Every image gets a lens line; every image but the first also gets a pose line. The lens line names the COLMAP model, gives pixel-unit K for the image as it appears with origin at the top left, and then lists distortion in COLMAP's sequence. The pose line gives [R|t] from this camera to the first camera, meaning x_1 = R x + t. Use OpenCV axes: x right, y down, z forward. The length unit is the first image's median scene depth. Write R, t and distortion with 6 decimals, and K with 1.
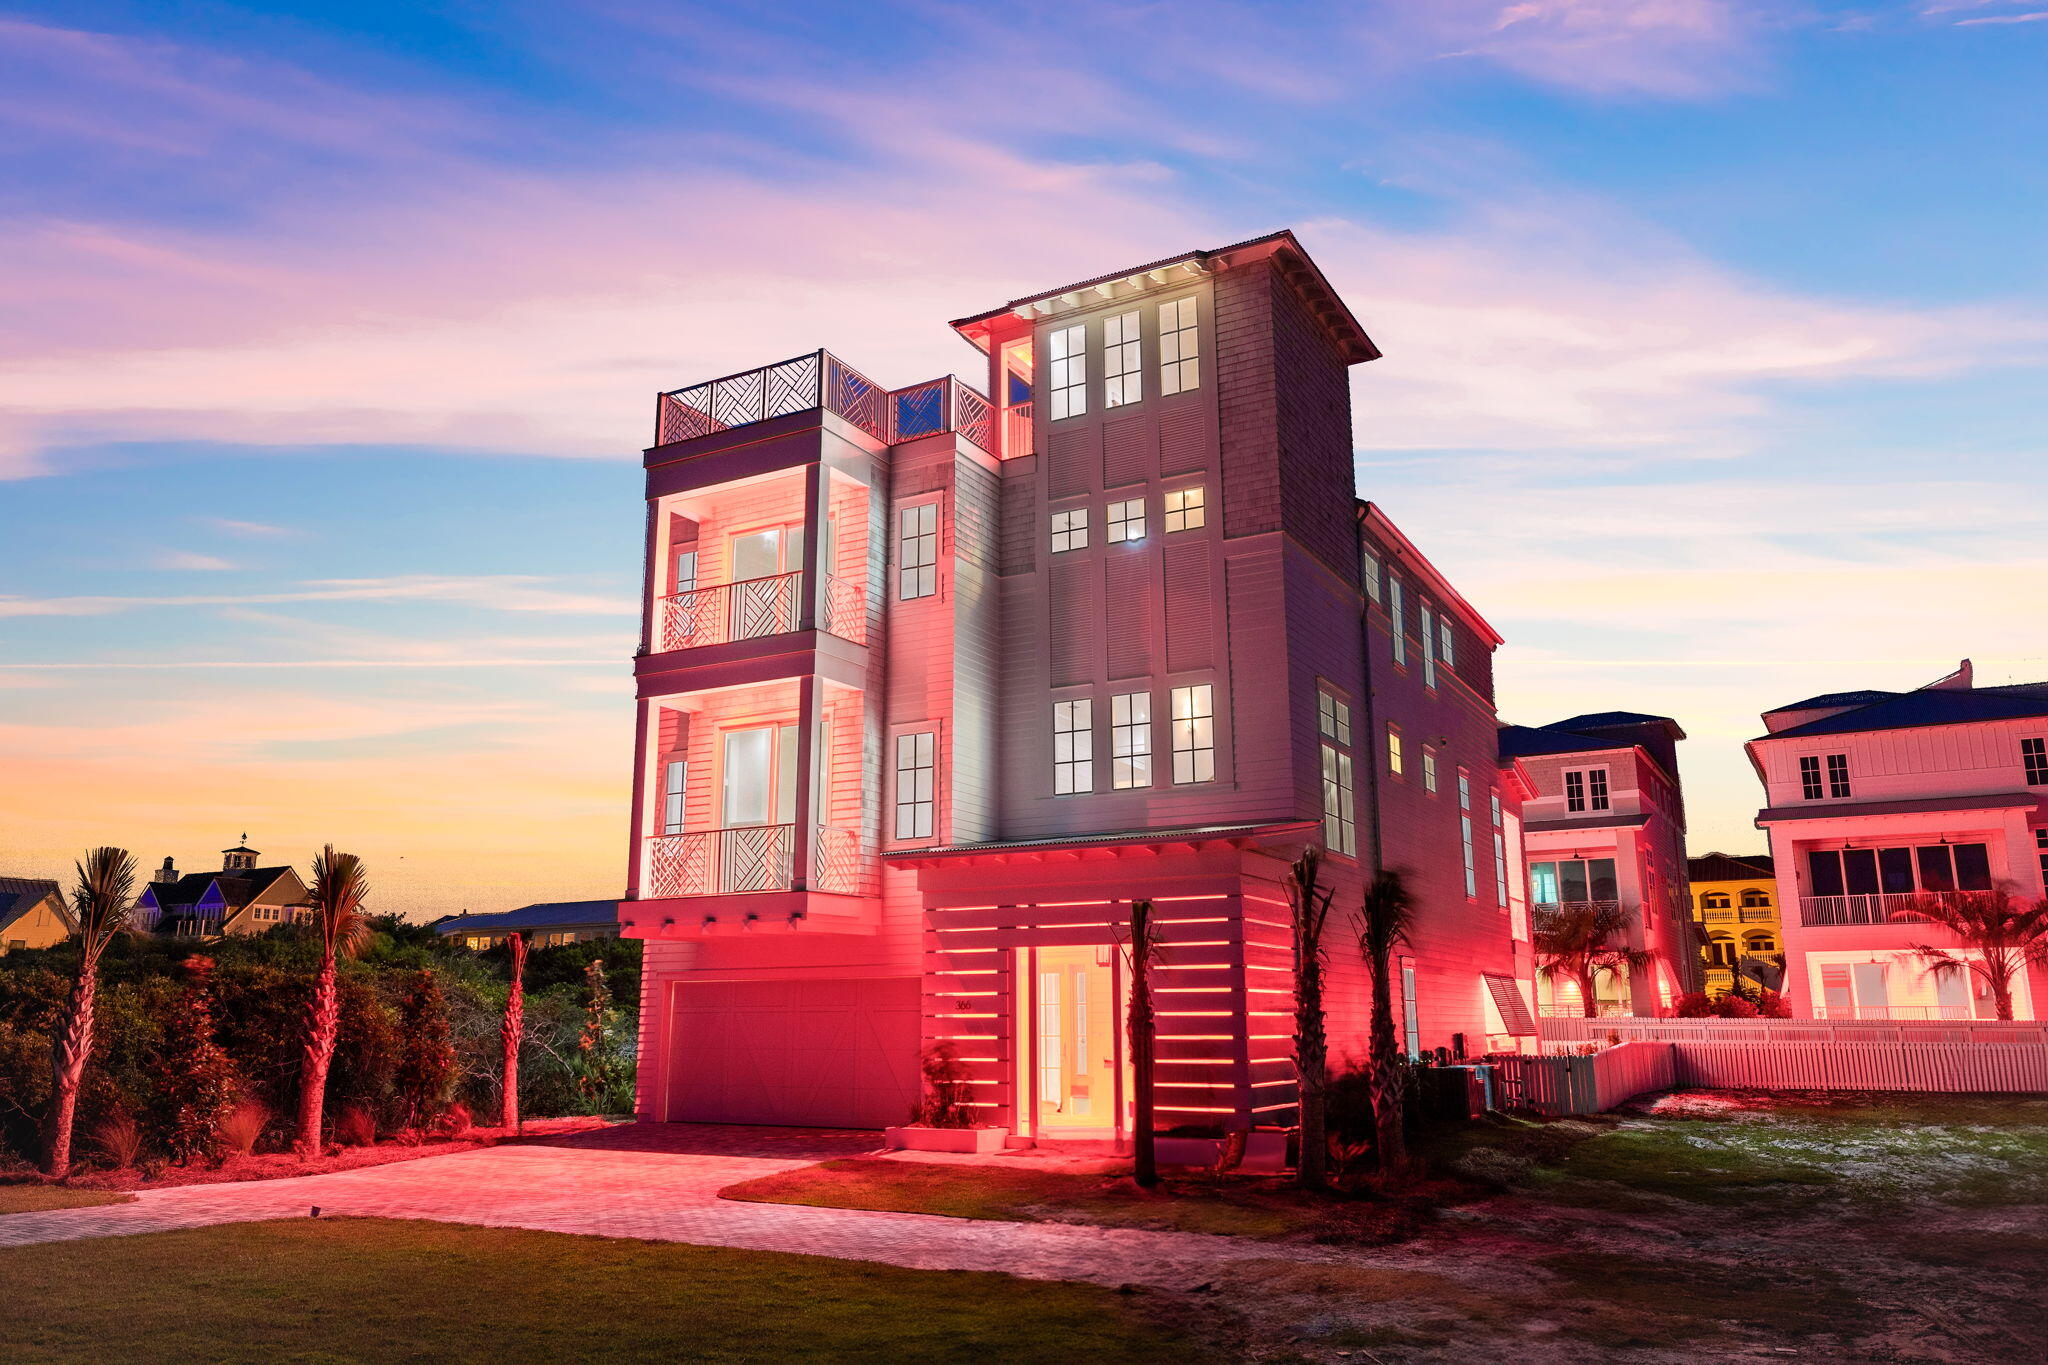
lens RADIAL K [[1410.0, 0, 943.4], [0, 1410.0, 750.2], [0, 0, 1]] dist [-0.001067, 0.000852]
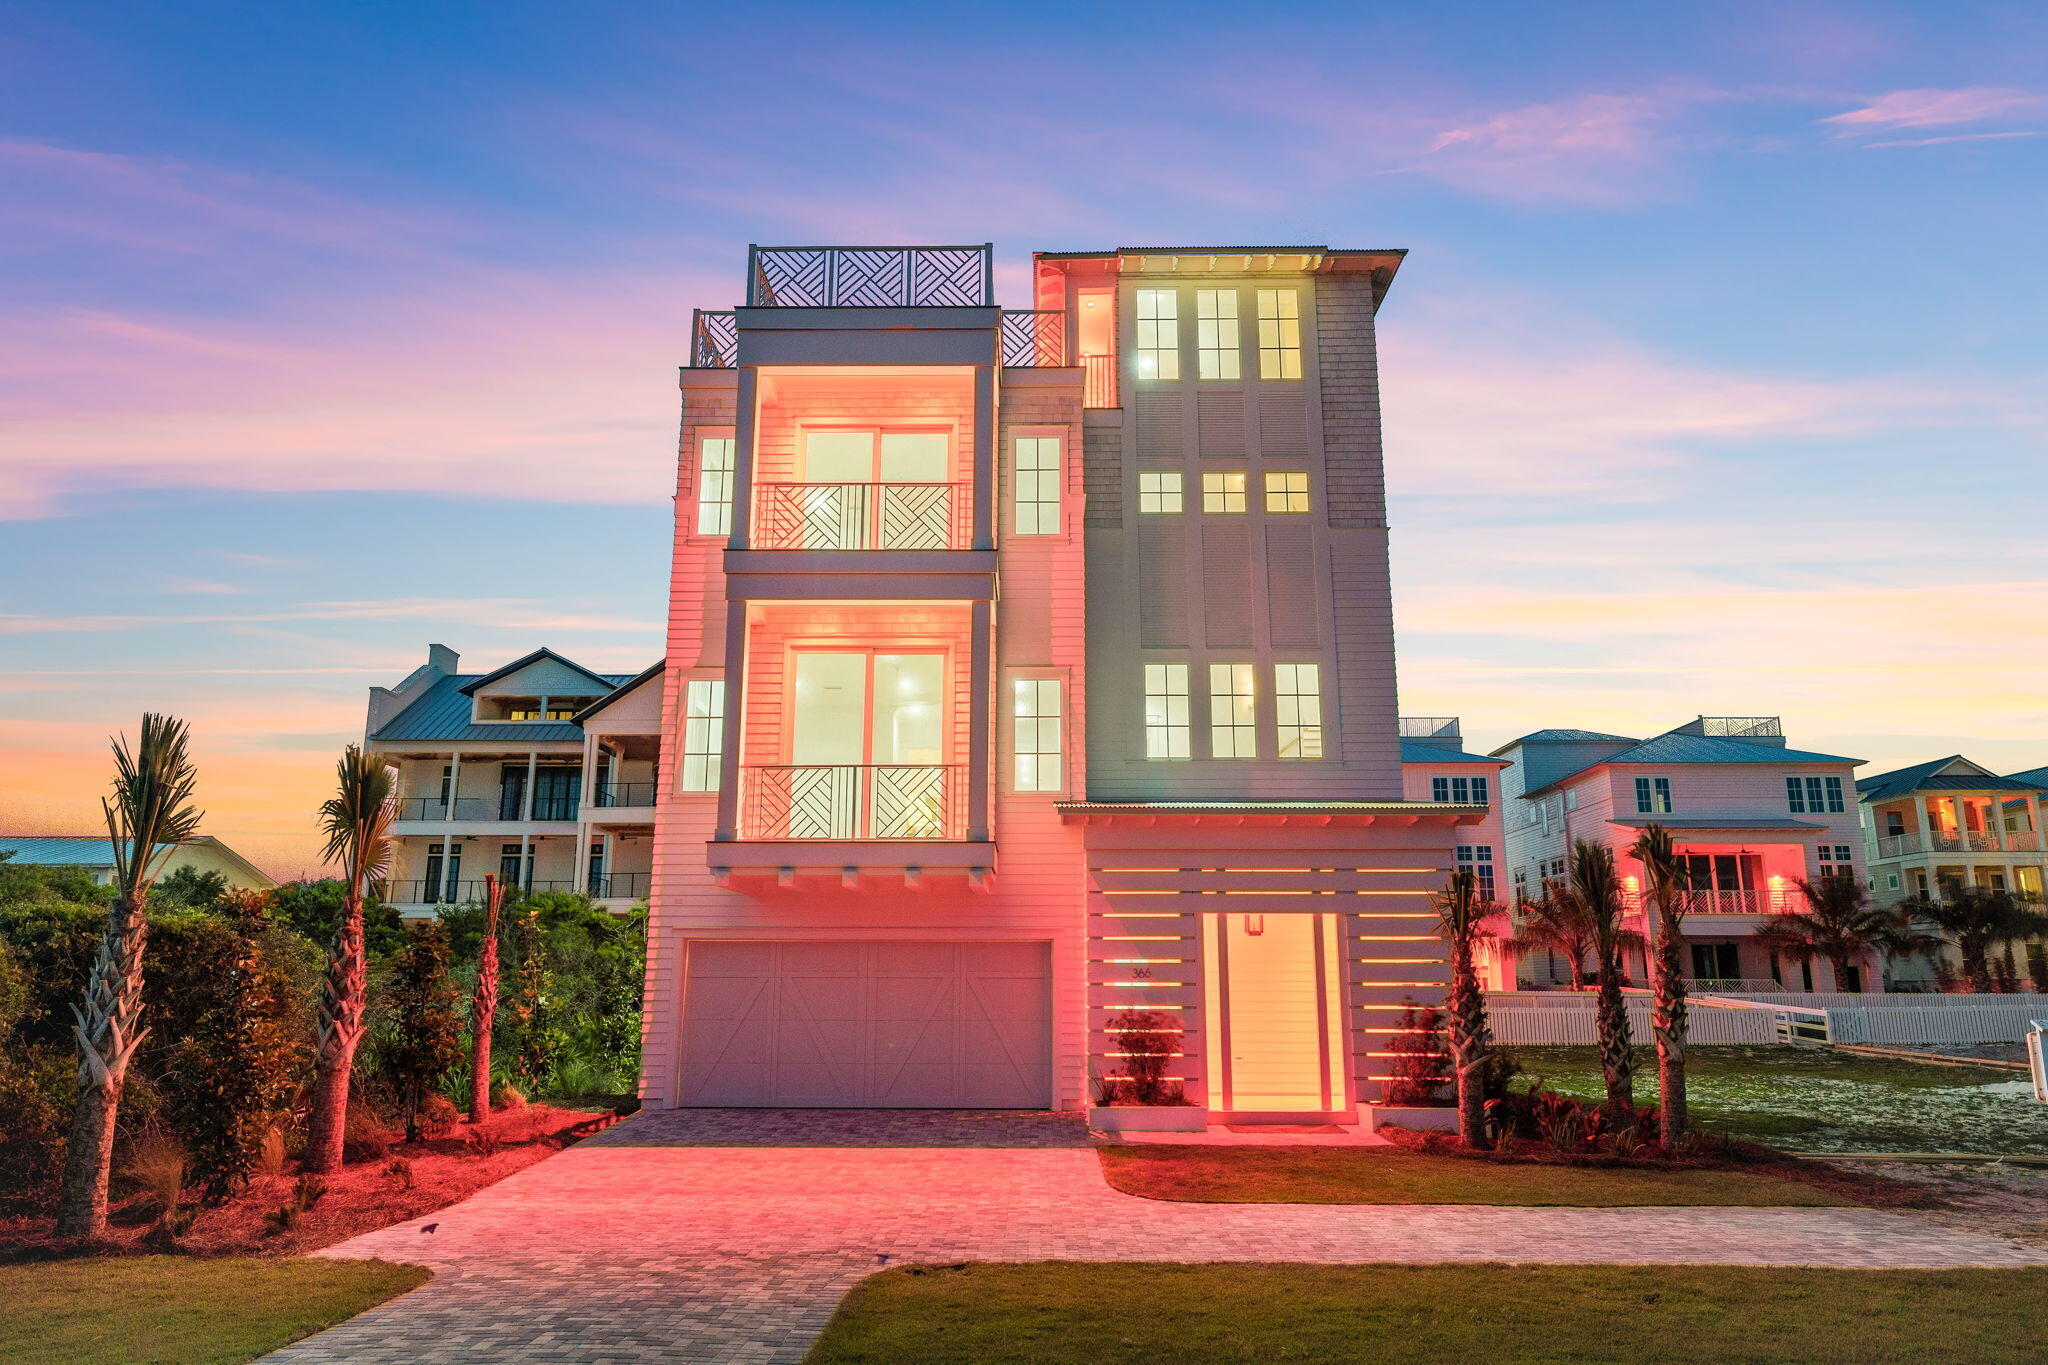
lens RADIAL K [[1319.5, 0, 1035.4], [0, 1319.5, 731.1], [0, 0, 1]] dist [-0.000393, 0.000391]
pose [[0.882670, 0.094884, 0.460315, -0.415901], [-0.094724, 0.995226, -0.023509, 0.042376], [-0.460349, -0.022852, 0.887444, 0.227125]]
